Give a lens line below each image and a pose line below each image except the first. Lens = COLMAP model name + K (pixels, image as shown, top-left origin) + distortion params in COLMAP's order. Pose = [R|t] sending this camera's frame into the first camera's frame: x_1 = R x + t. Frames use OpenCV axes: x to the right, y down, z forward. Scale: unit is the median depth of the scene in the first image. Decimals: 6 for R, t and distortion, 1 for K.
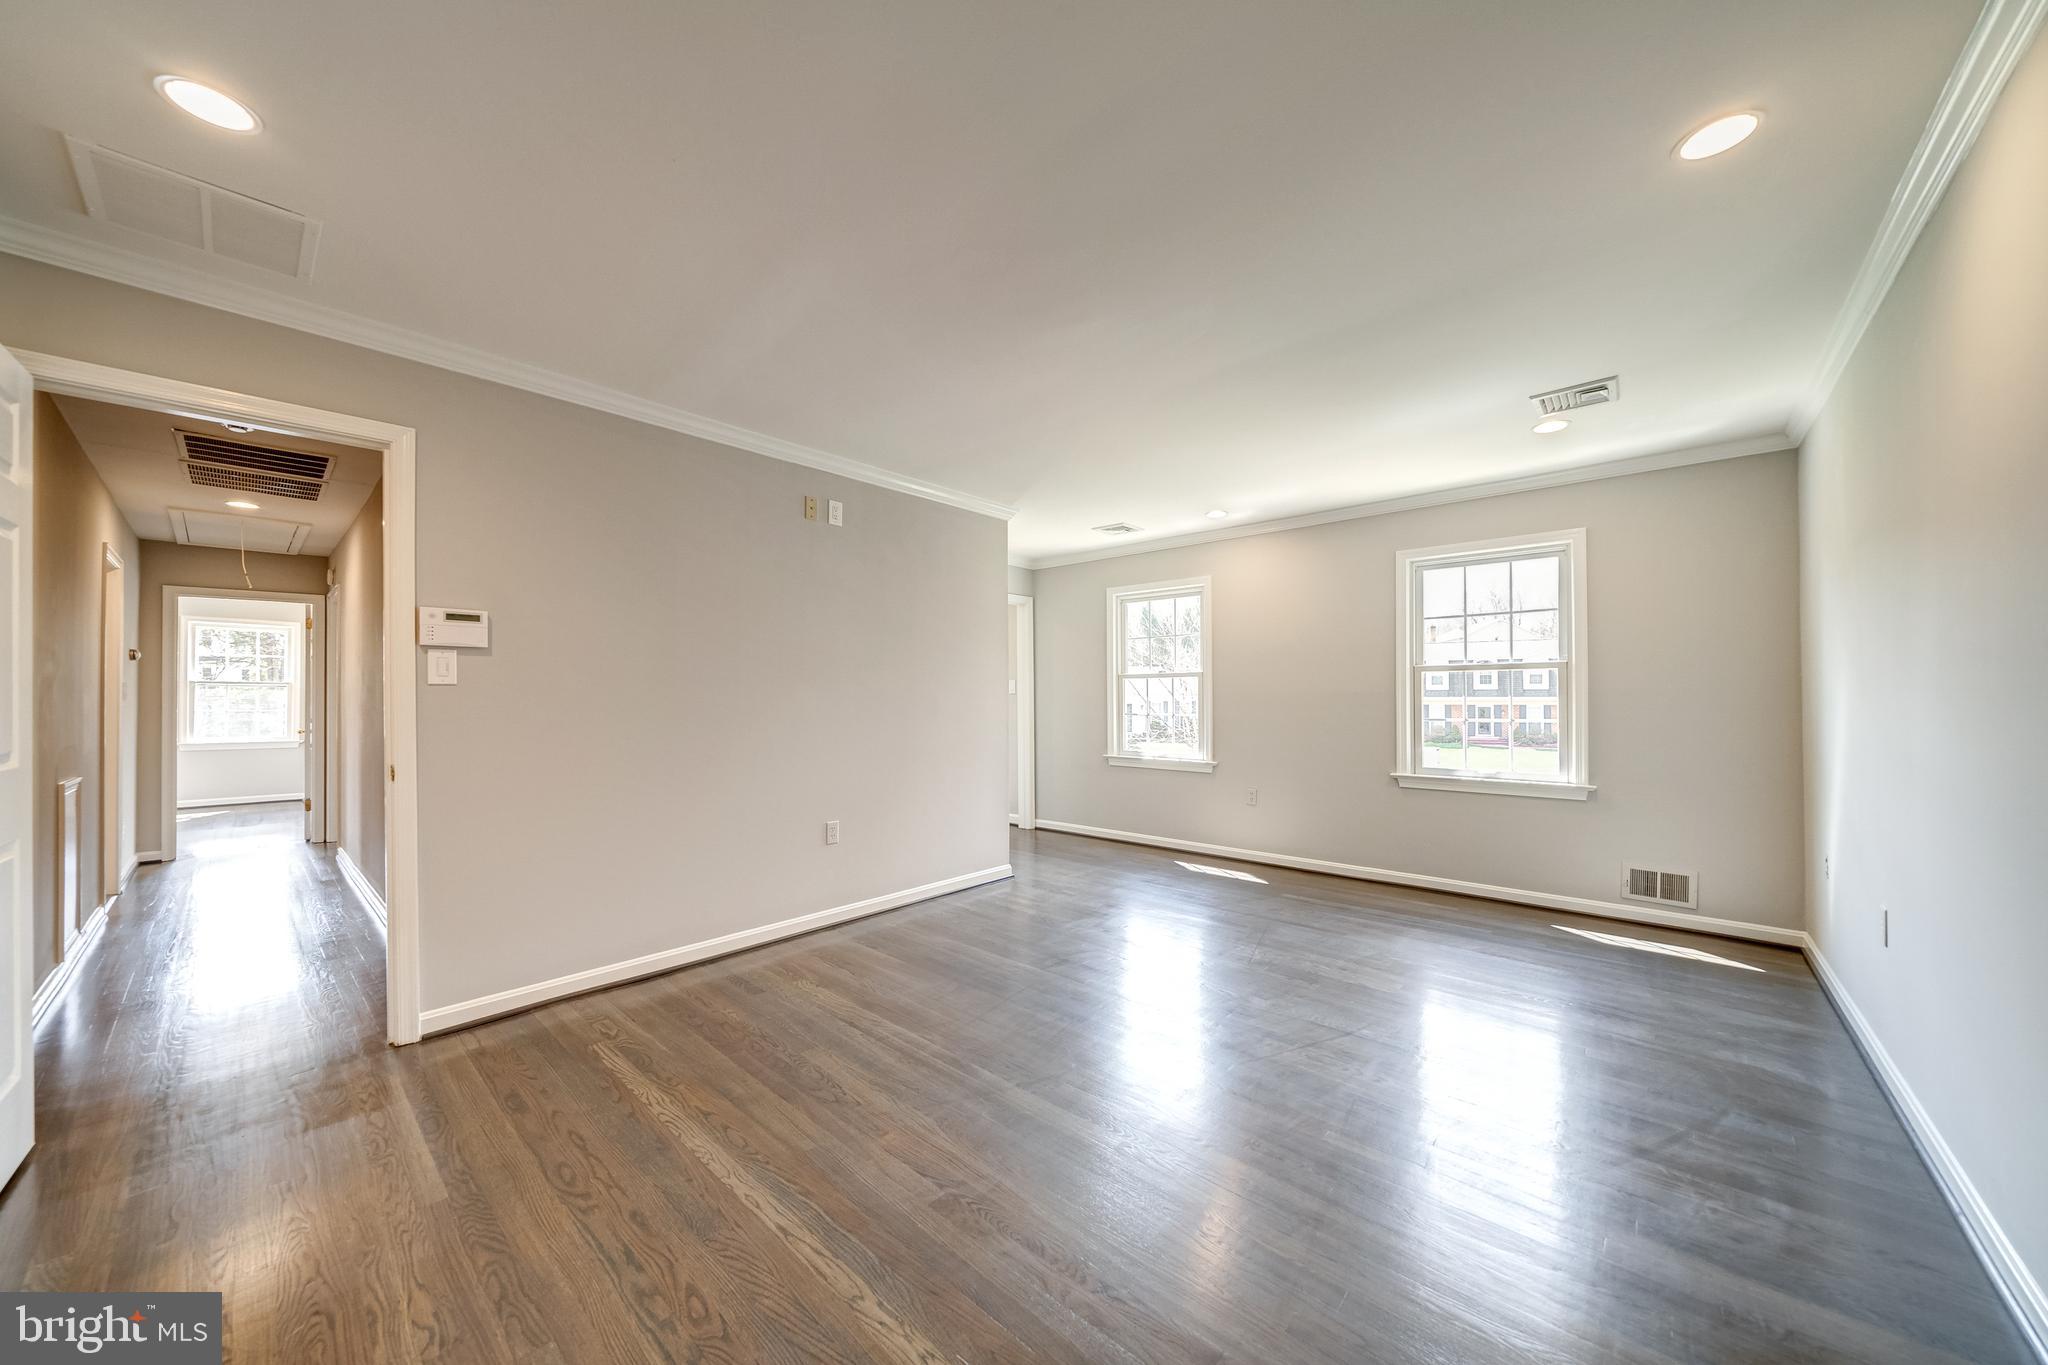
lens RADIAL K [[721.0, 0, 1013.6], [0, 721.0, 684.0], [0, 0, 1]] dist [-0.002536, 0.000162]
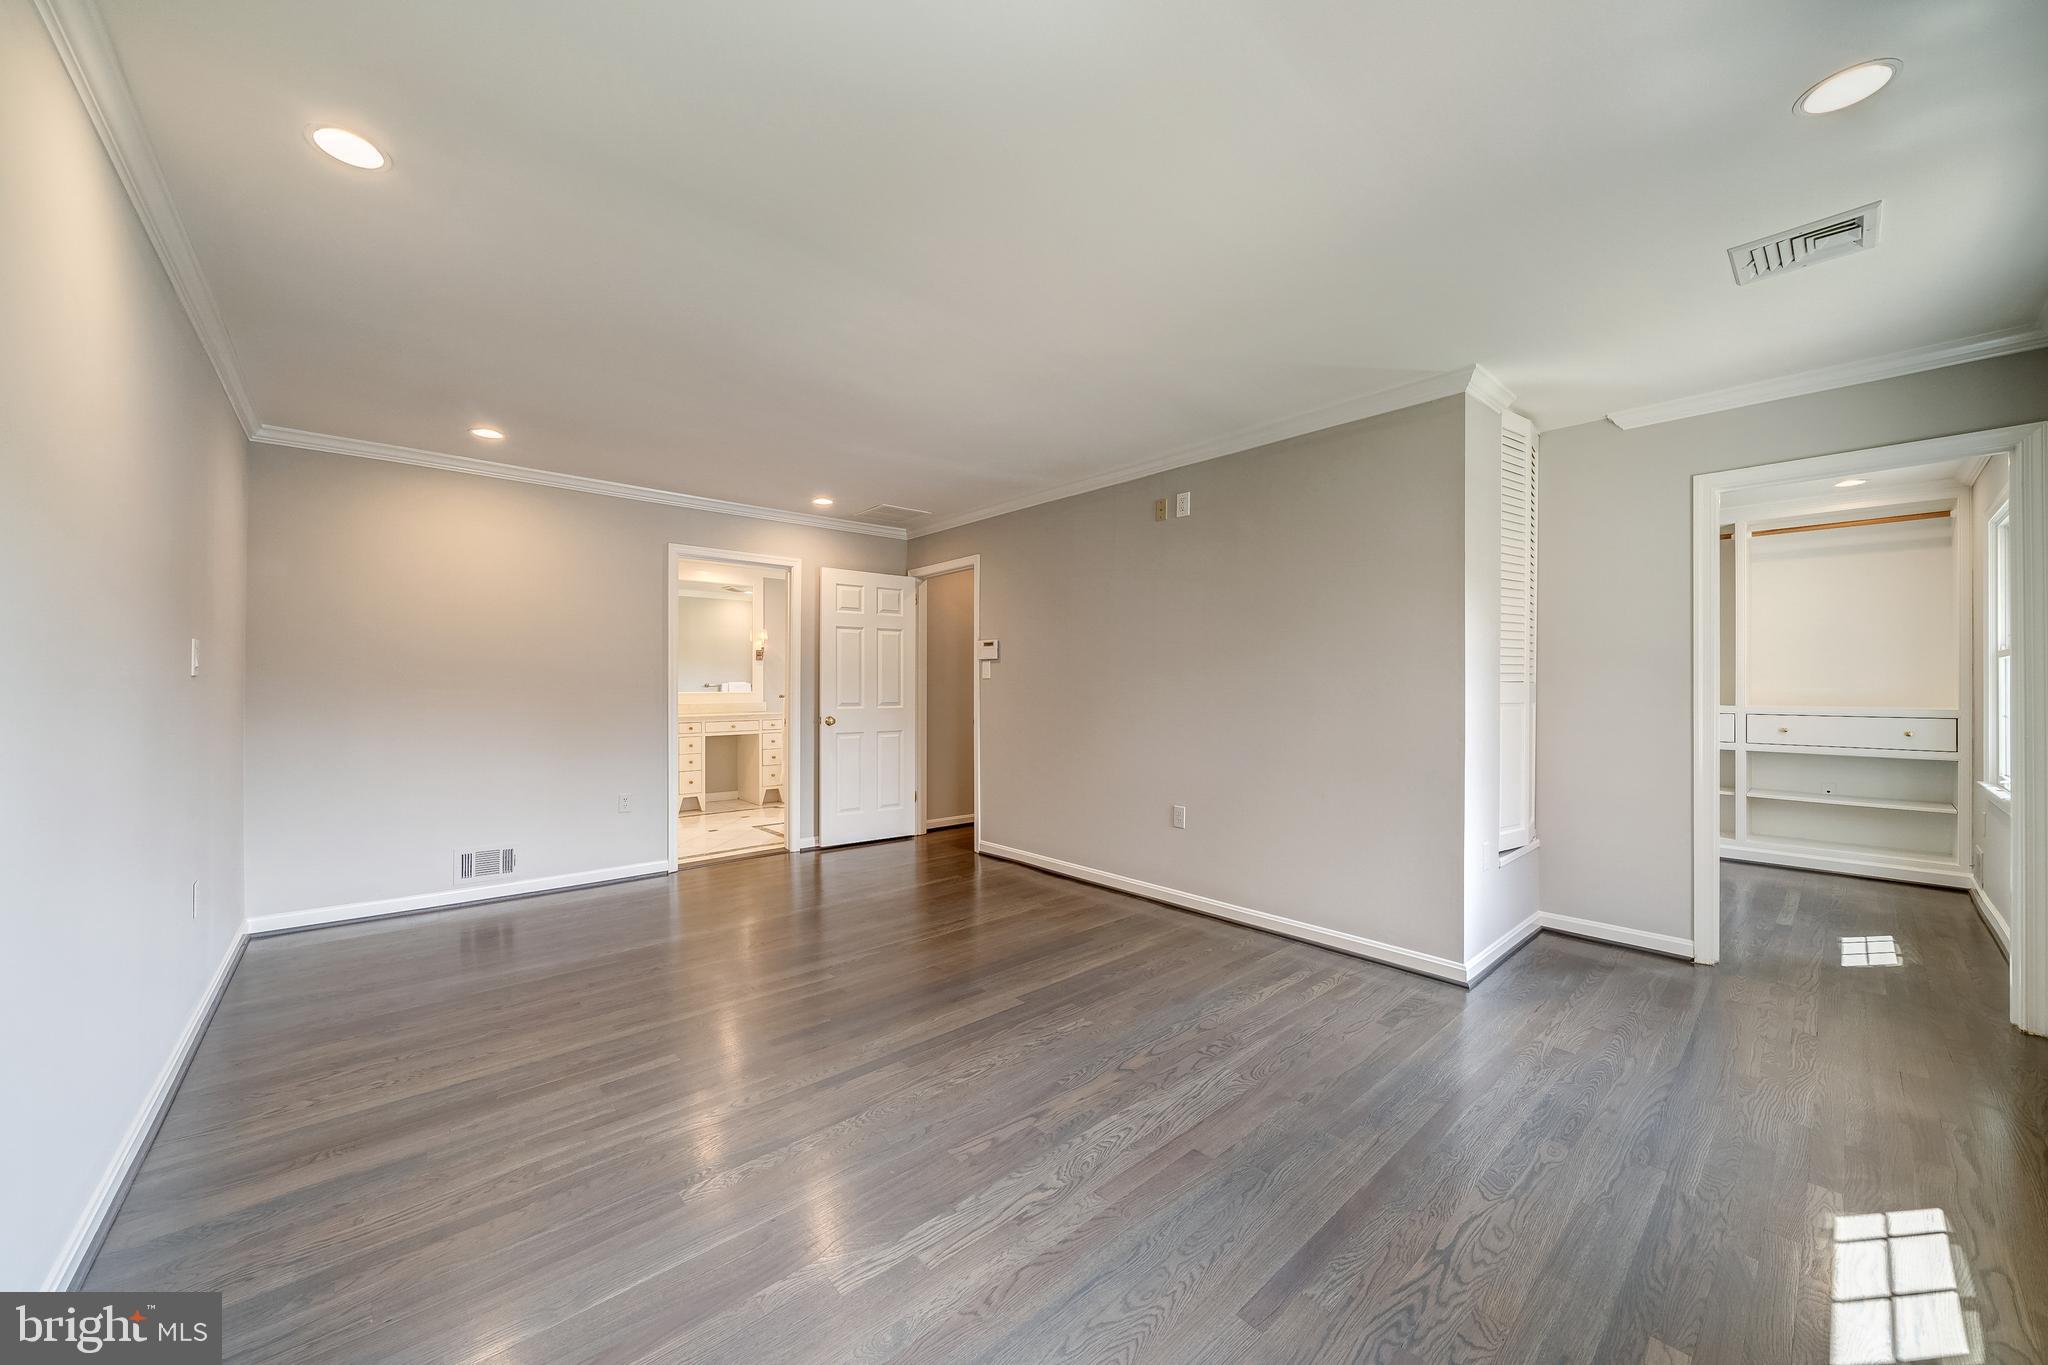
lens RADIAL K [[721.0, 0, 1013.6], [0, 721.0, 684.0], [0, 0, 1]] dist [-0.002536, 0.000162]
pose [[-0.110220, -0.003941, -0.993899, 0.832593], [0.012708, 0.999905, -0.005374, 0.019316], [0.993826, -0.013222, -0.110160, 0.920474]]
